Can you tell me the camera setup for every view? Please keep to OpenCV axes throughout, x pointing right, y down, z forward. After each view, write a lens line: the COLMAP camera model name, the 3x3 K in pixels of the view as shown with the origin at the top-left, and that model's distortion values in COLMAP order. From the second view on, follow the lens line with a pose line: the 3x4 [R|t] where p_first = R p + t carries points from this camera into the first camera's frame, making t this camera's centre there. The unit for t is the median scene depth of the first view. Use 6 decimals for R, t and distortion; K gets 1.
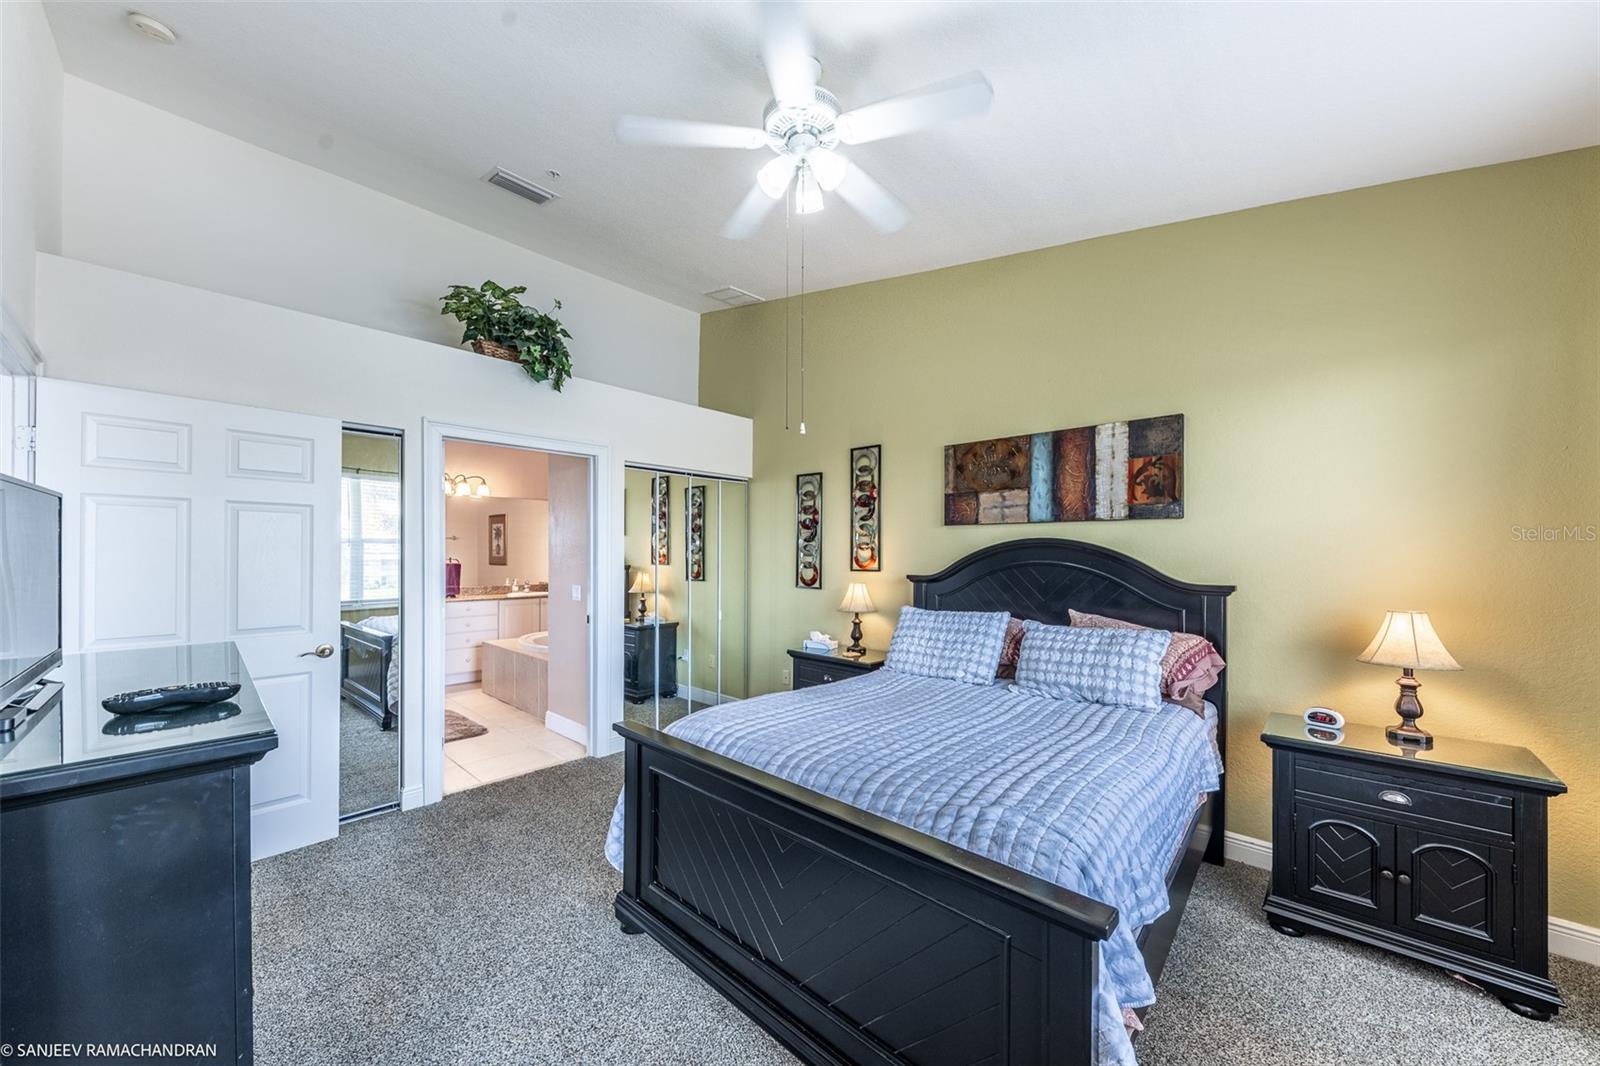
lens RADIAL K [[571.0, 0, 799.5], [0, 571.0, 554.2], [0, 0, 1]] dist [0.000967, 0.000061]
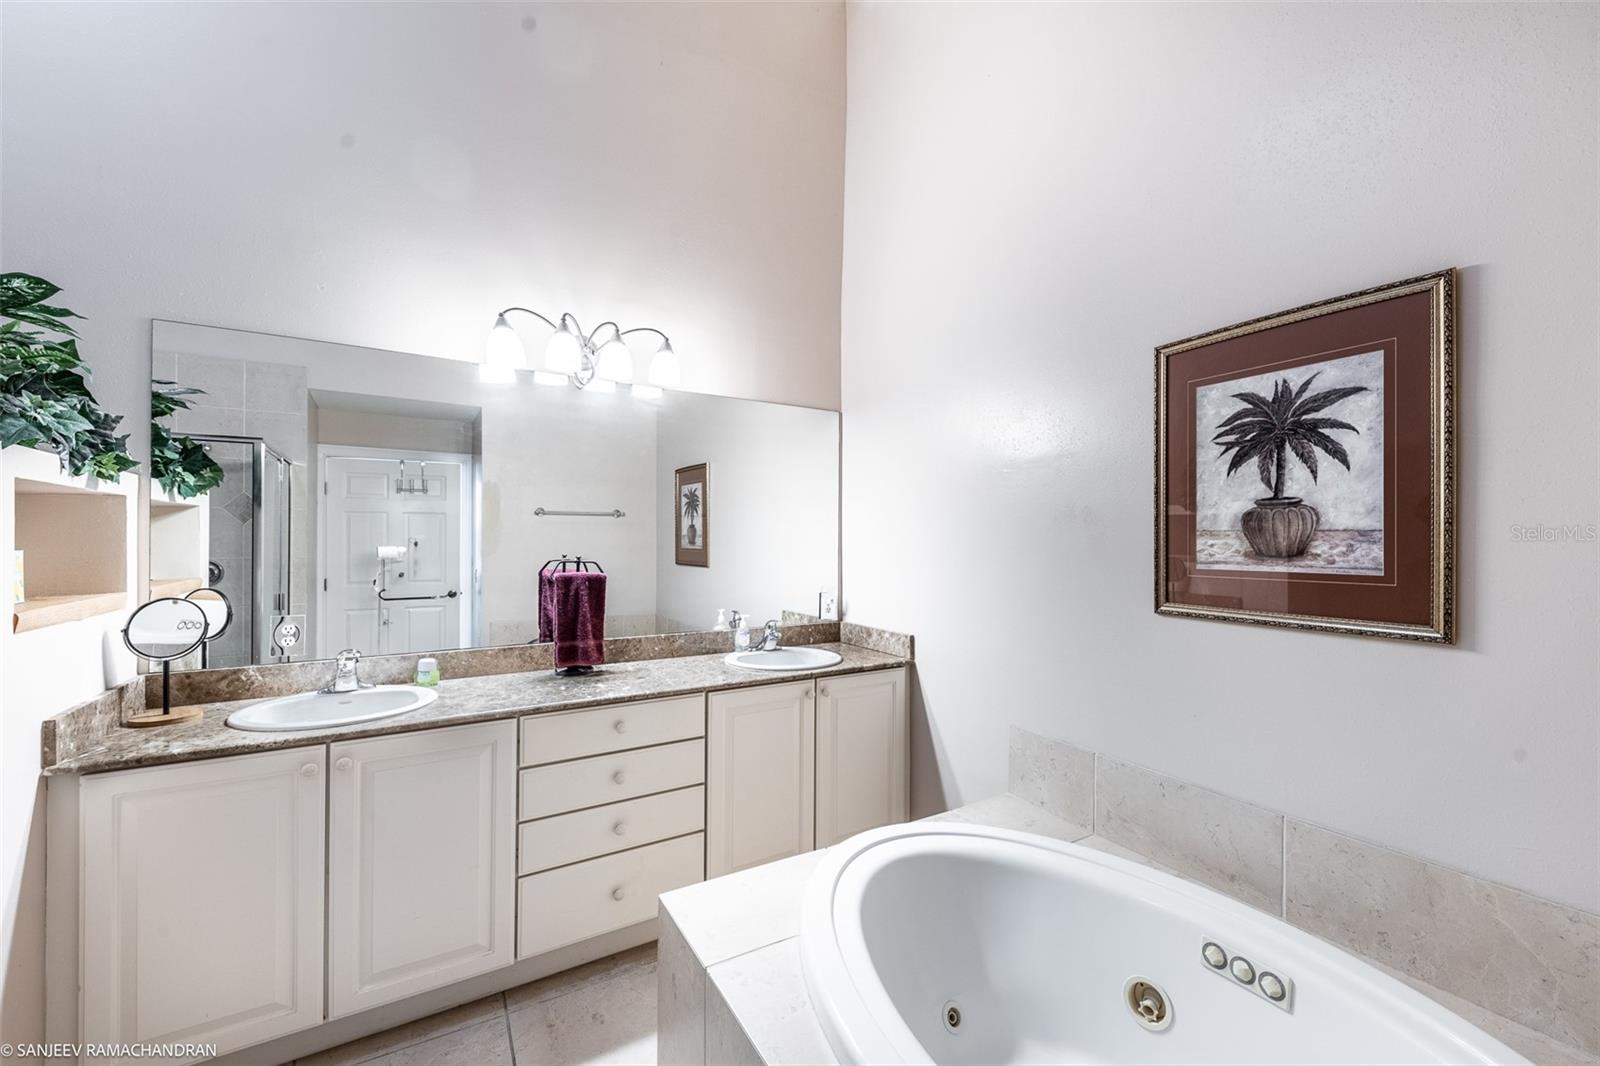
lens RADIAL K [[642.8, 0, 803.5], [0, 642.8, 543.2], [0, 0, 1]] dist [0.000328, -0.000105]
pose [[0.956909, 0.004469, -0.290354, -0.566068], [-0.003624, 0.999987, 0.003449, -0.006908], [0.290366, -0.002248, 0.956913, 1.023463]]
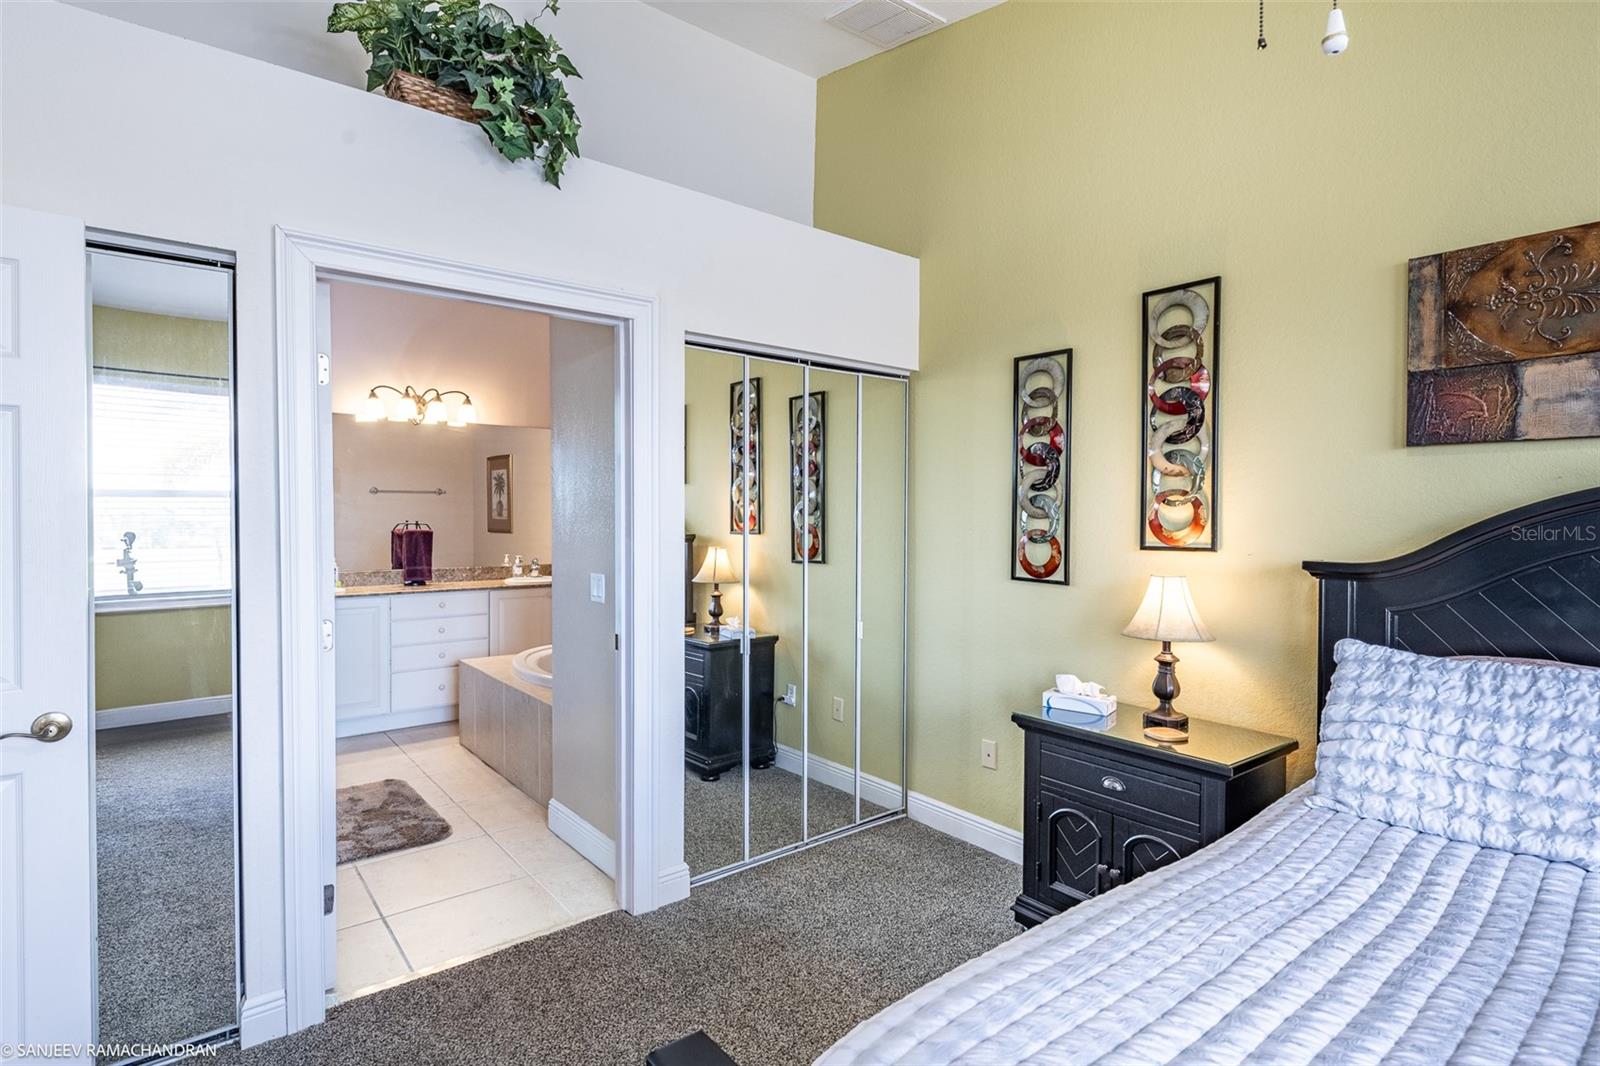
lens RADIAL K [[807.4, 0, 799.0], [0, 807.4, 527.4], [0, 0, 1]] dist [0.000045, 0.000090]
pose [[0.987463, 0.001234, -0.157844, -0.088320], [0.000982, 0.999902, 0.013955, 0.001111], [0.157845, -0.013935, 0.987365, 0.291808]]
